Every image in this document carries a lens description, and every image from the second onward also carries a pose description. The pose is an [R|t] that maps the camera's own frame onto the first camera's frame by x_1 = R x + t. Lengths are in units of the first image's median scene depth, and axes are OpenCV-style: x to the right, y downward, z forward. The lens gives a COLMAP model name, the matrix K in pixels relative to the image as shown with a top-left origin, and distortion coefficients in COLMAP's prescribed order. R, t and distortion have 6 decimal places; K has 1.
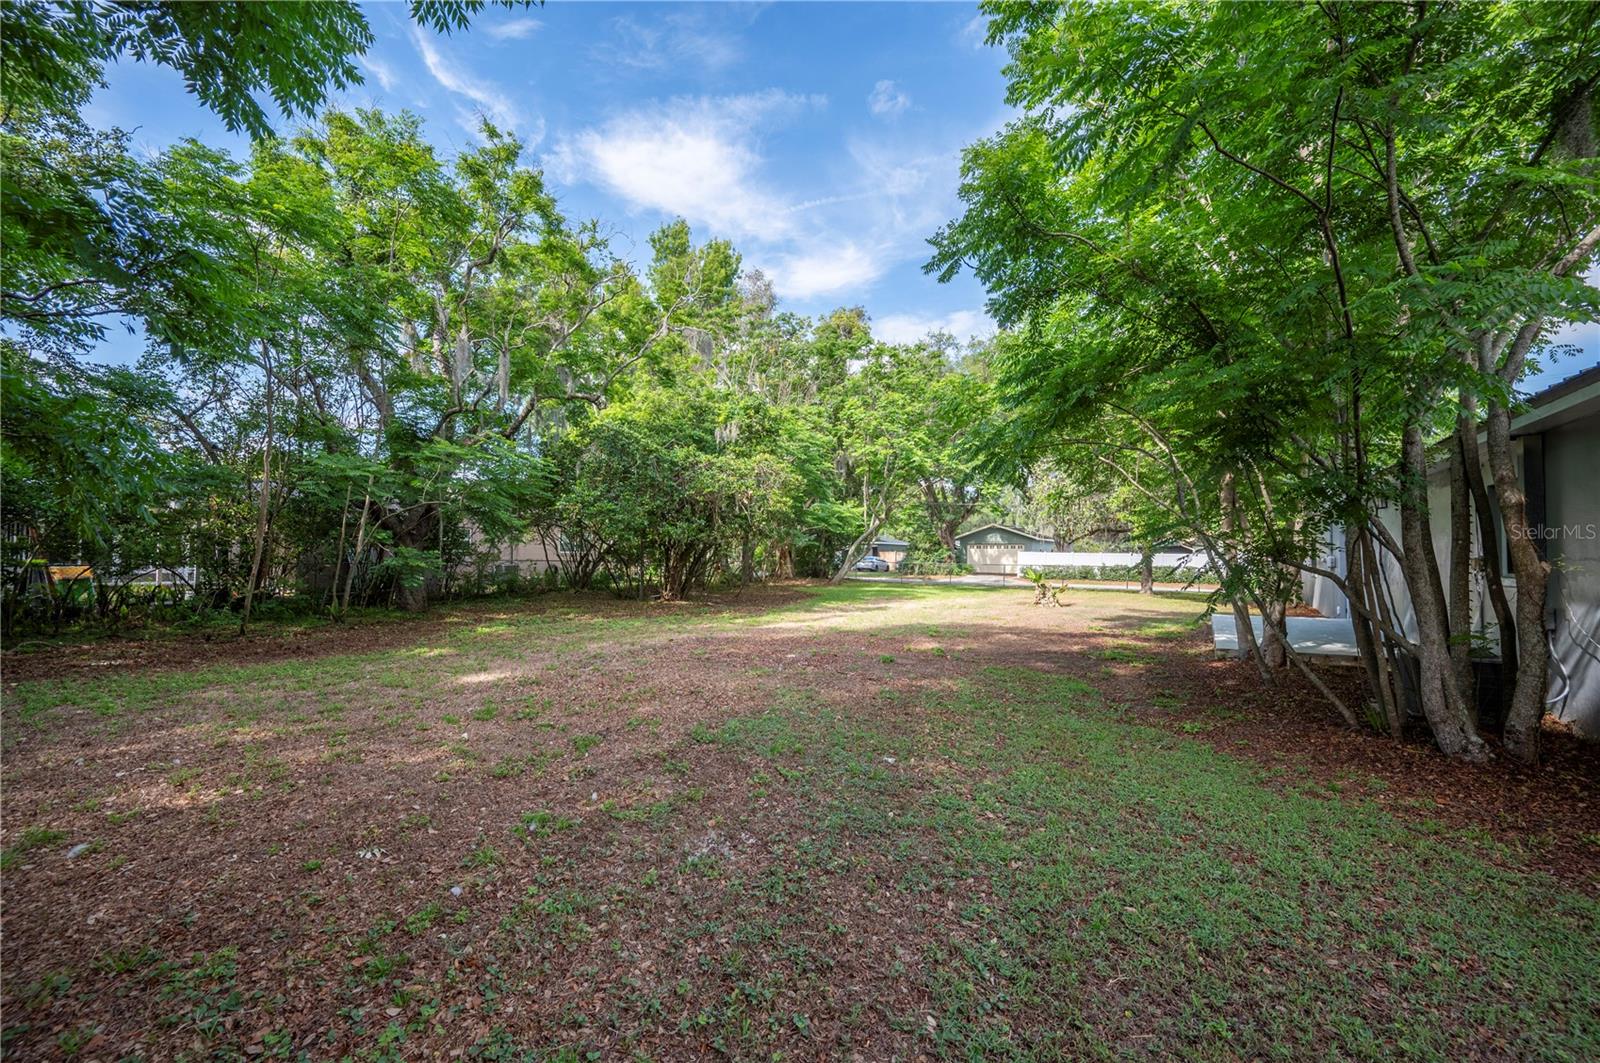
lens RADIAL K [[620.6, 0, 801.0], [0, 620.6, 559.4], [0, 0, 1]] dist [0.000158, 0.000030]
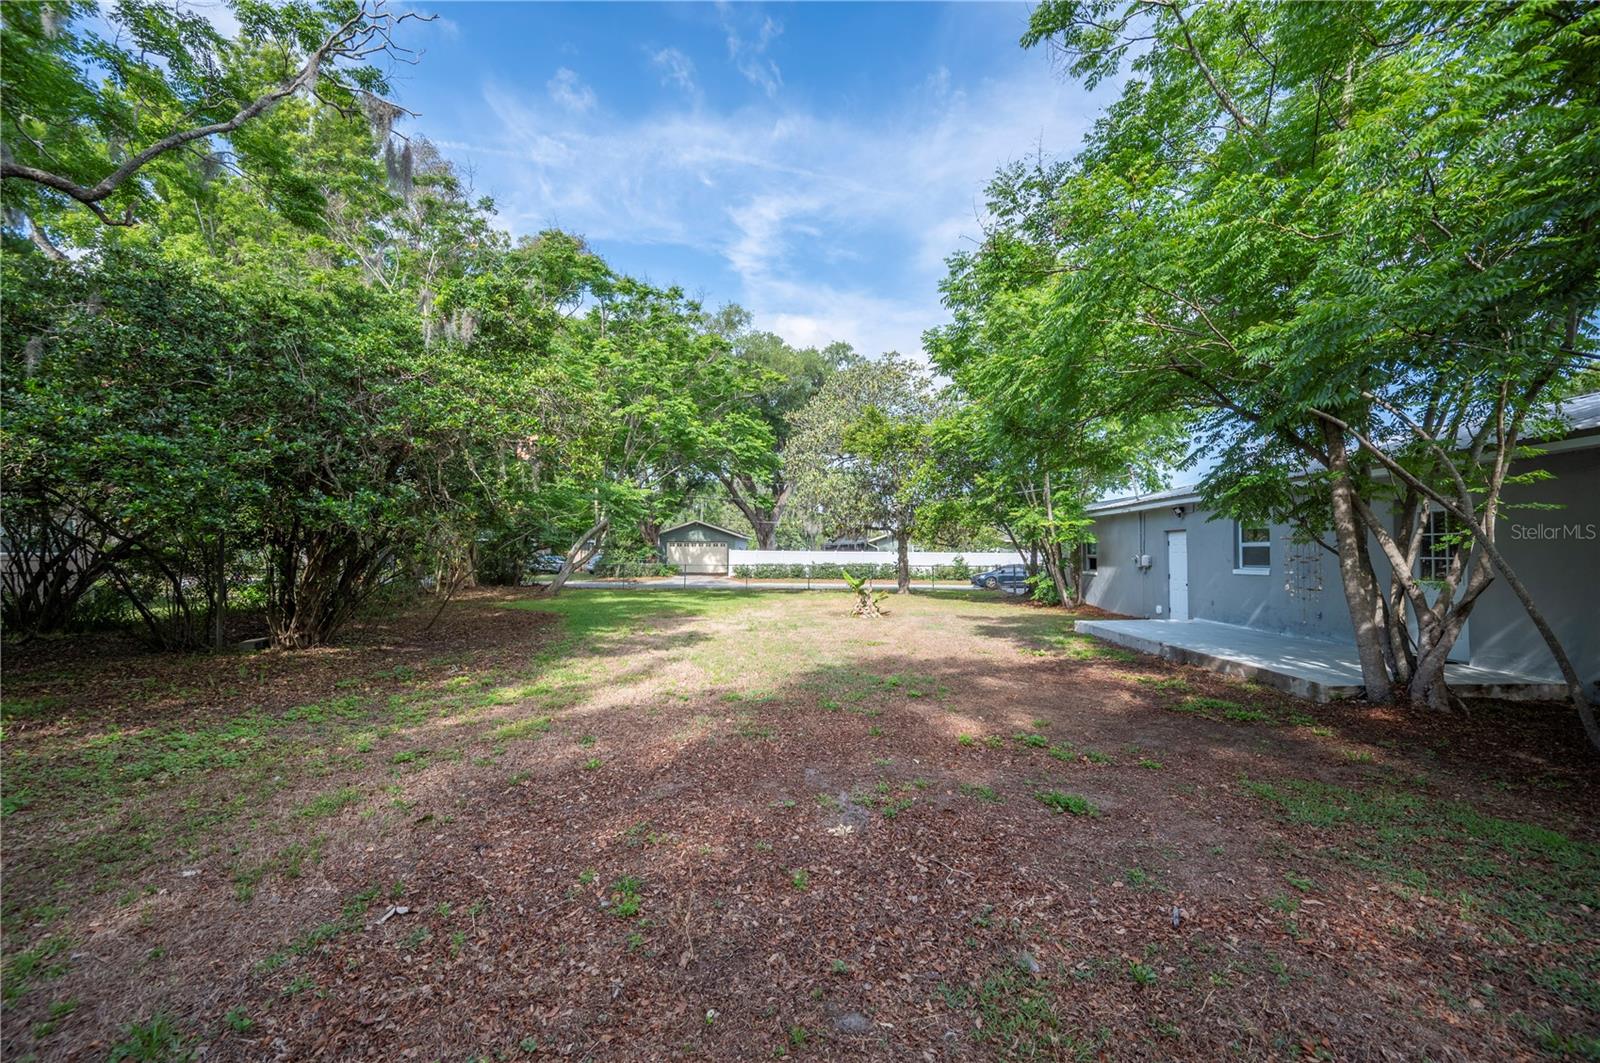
lens RADIAL K [[620.6, 0, 801.0], [0, 620.6, 559.4], [0, 0, 1]] dist [0.000158, 0.000030]
pose [[0.854544, -0.010247, 0.519279, -0.059672], [0.008536, 0.999947, 0.005685, -0.003078], [-0.519310, -0.000425, 0.854586, 0.165884]]
